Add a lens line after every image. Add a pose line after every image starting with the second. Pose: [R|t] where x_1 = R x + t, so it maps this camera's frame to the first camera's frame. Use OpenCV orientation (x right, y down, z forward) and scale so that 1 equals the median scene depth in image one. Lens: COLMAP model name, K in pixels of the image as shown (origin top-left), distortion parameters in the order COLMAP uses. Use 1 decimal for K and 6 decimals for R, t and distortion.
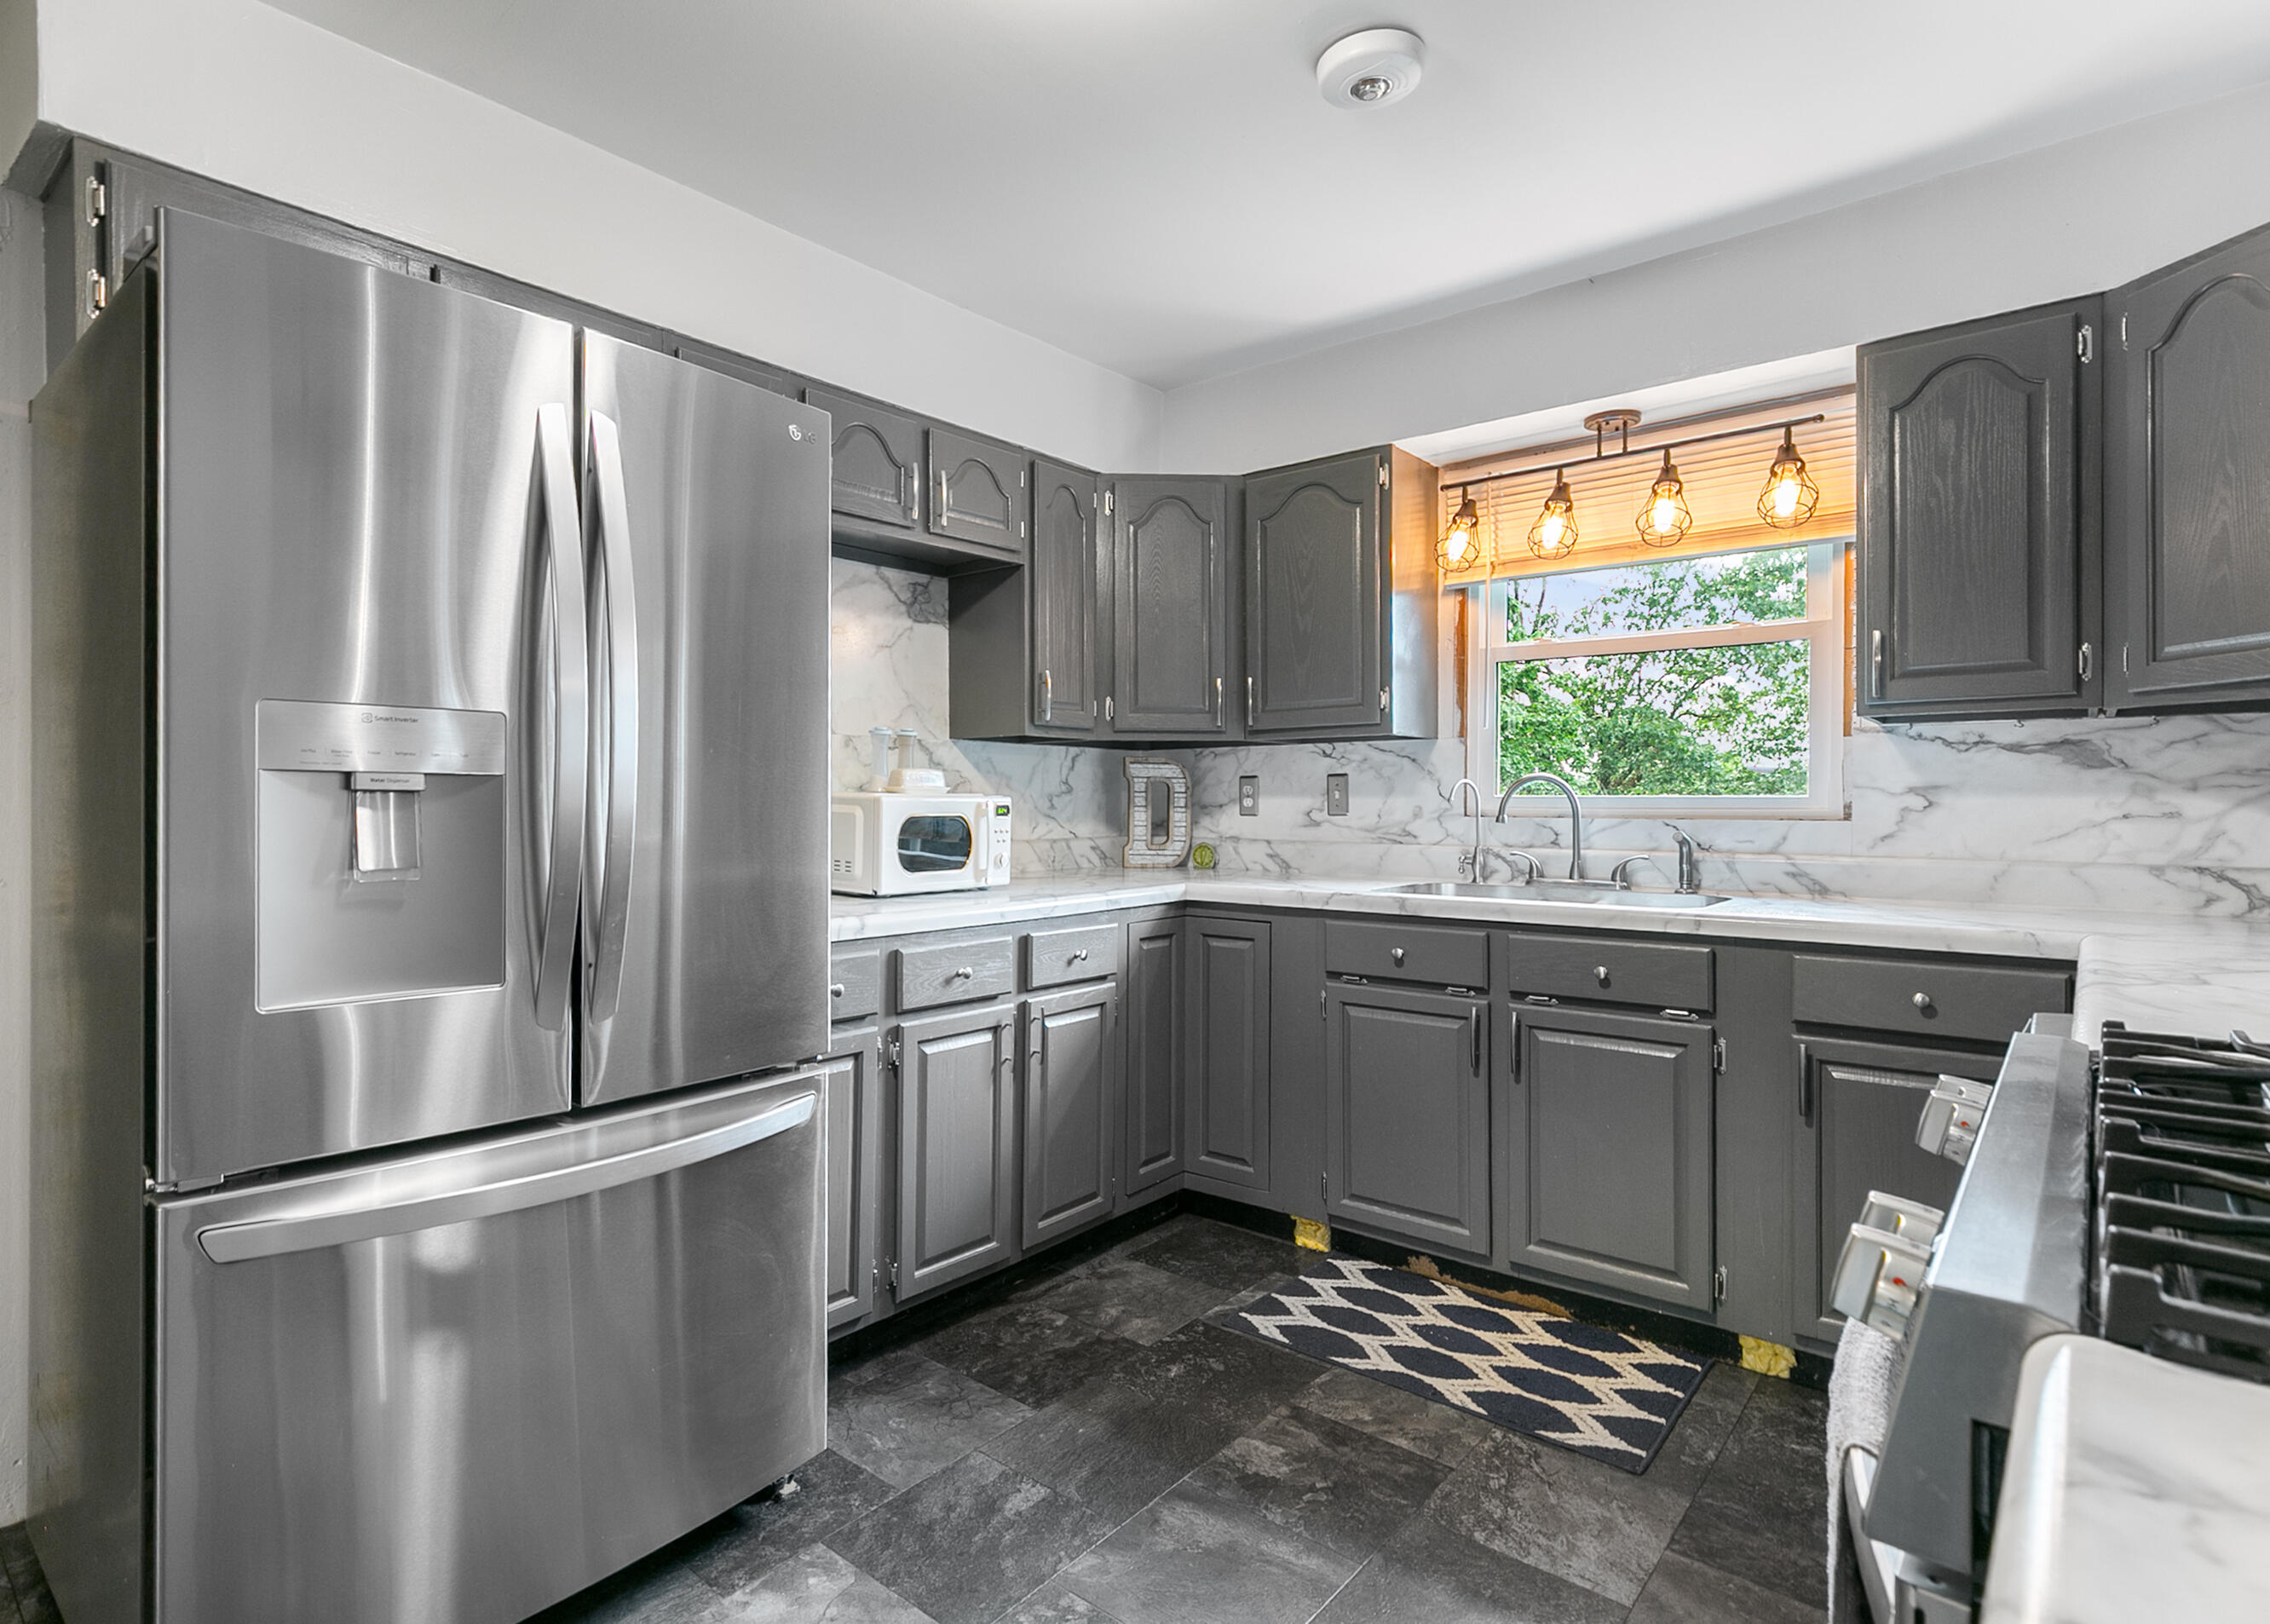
lens RADIAL K [[1154.6, 0, 1133.6], [0, 1154.6, 805.2], [0, 0, 1]] dist [0.002267, 0.000010]
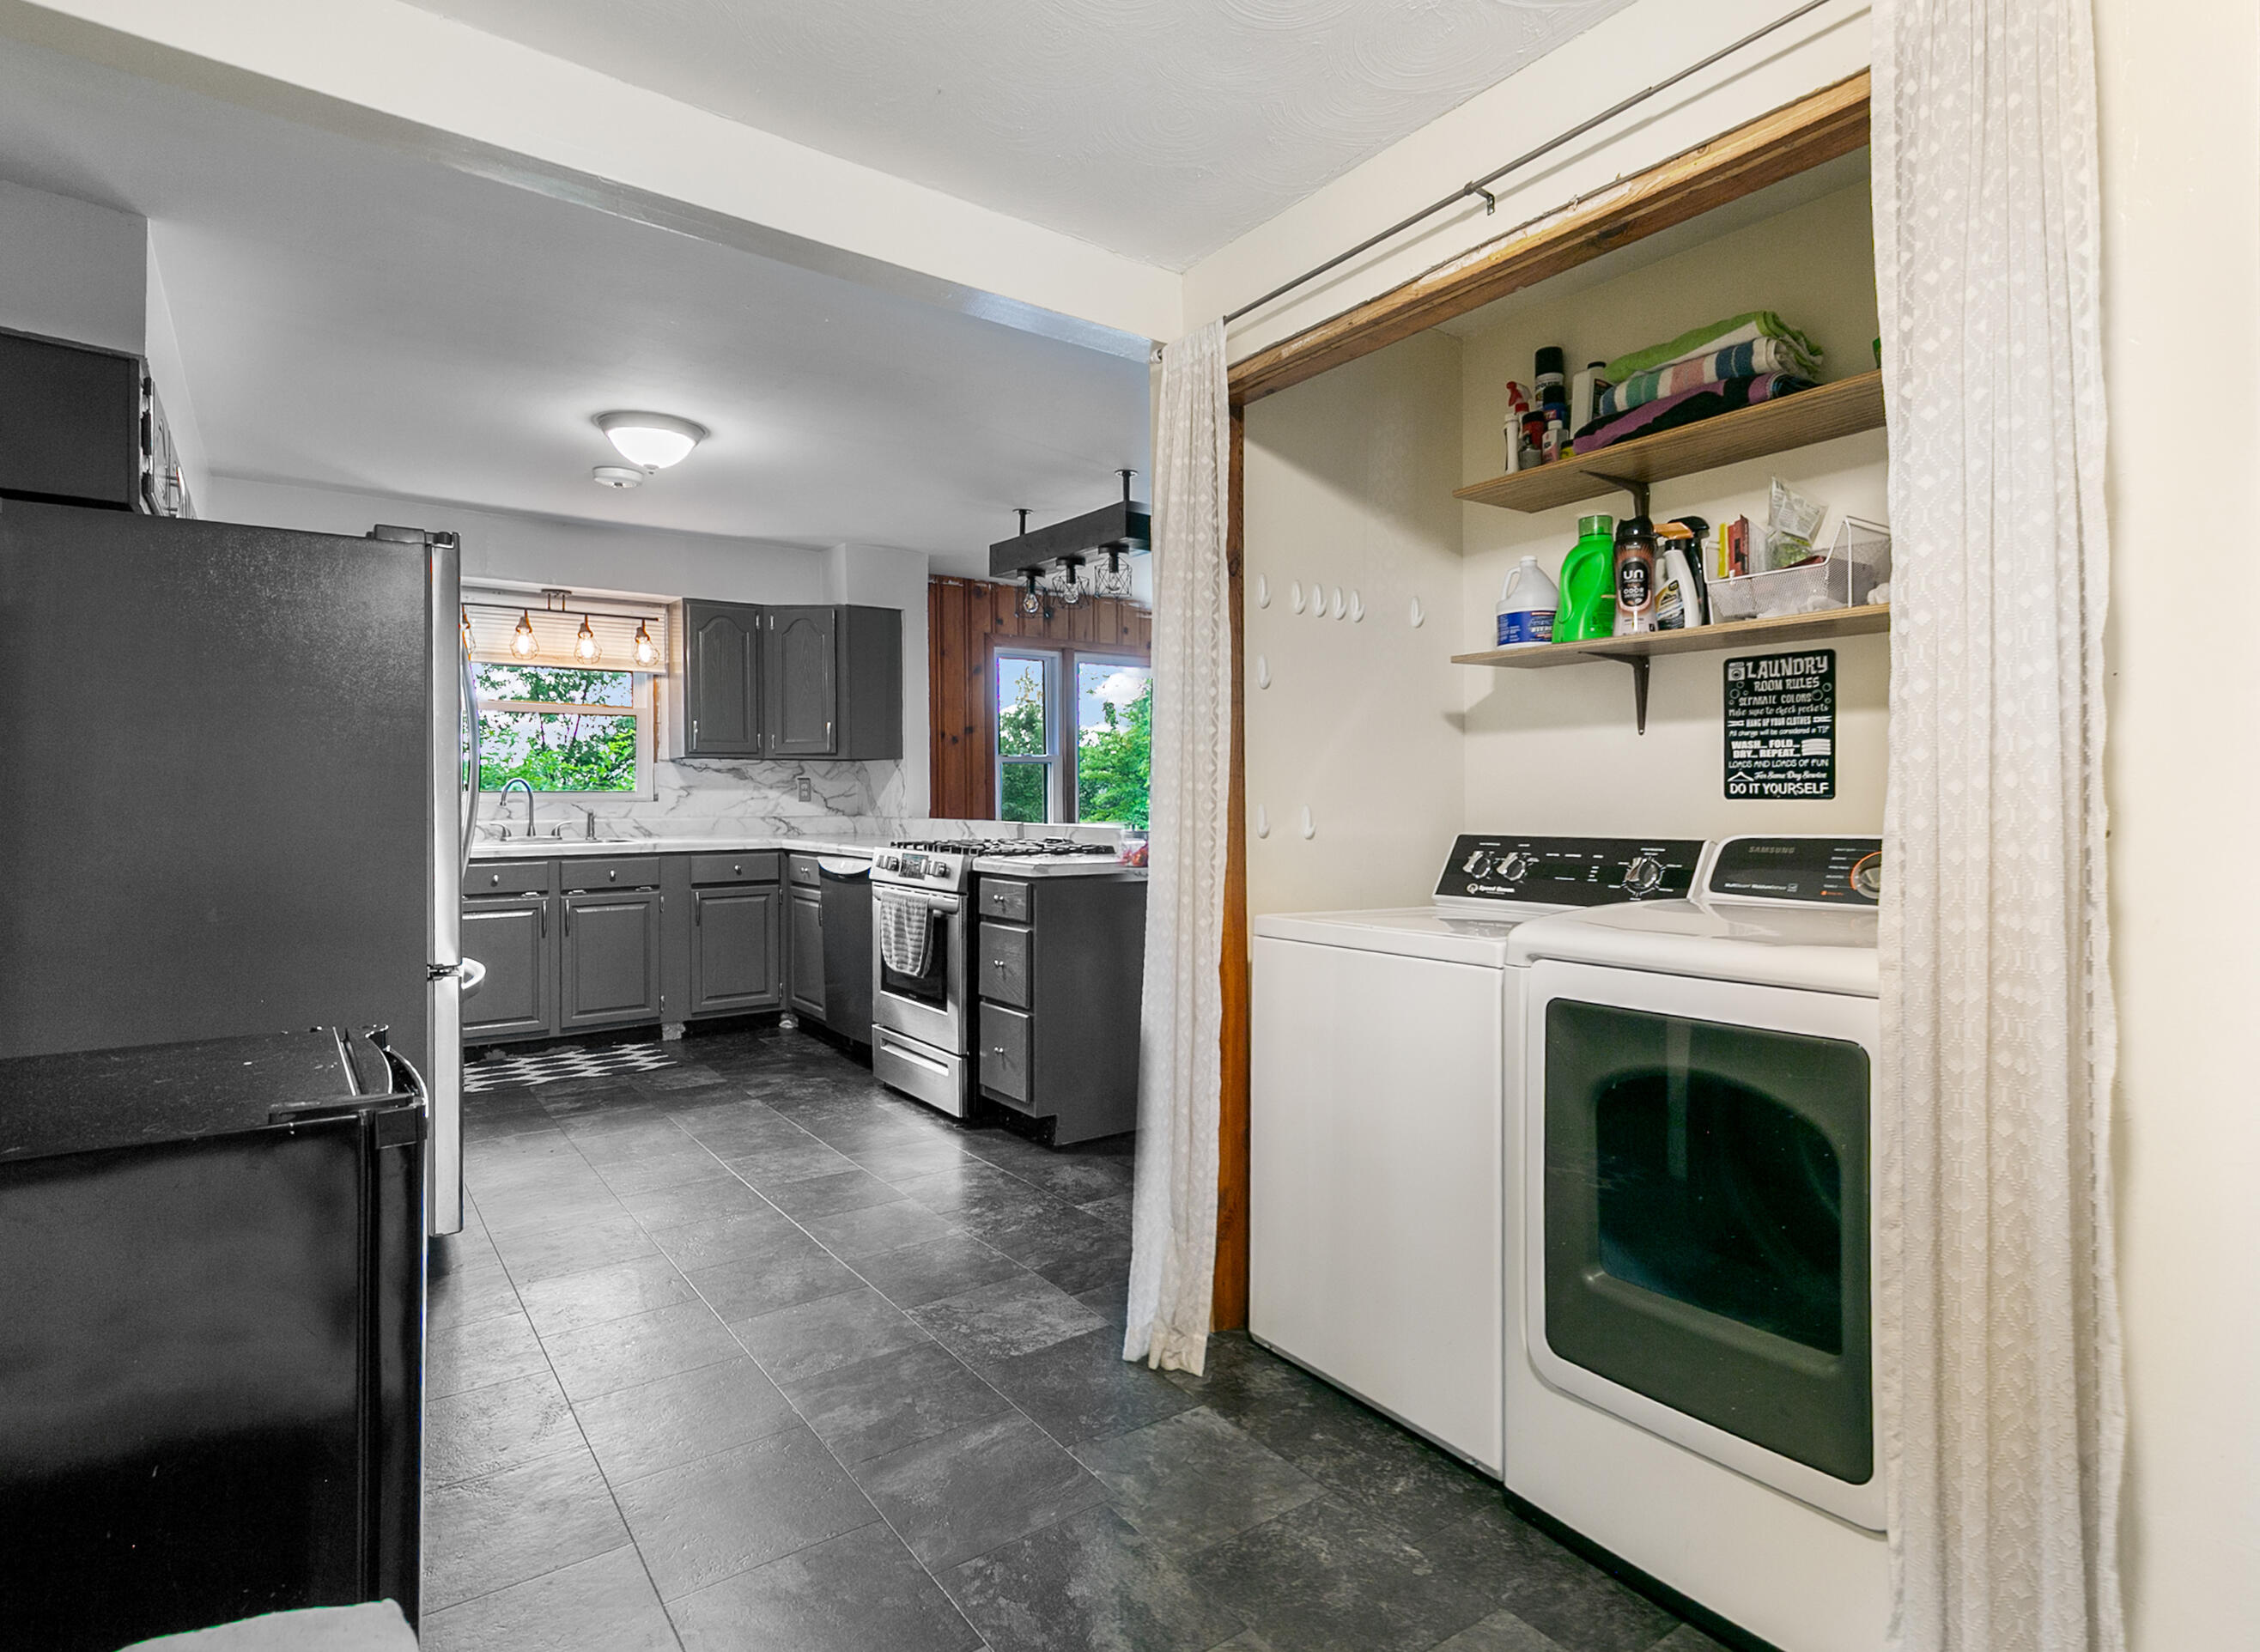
lens RADIAL K [[1138.5, 0, 1128.5], [0, 1138.5, 805.5], [0, 0, 1]] dist [-0.000067, -0.000007]
pose [[0.239860, -0.016111, 0.970674, -1.338639], [0.002902, 0.999870, 0.015879, -0.011563], [-0.970803, -0.000992, 0.239875, -0.407718]]
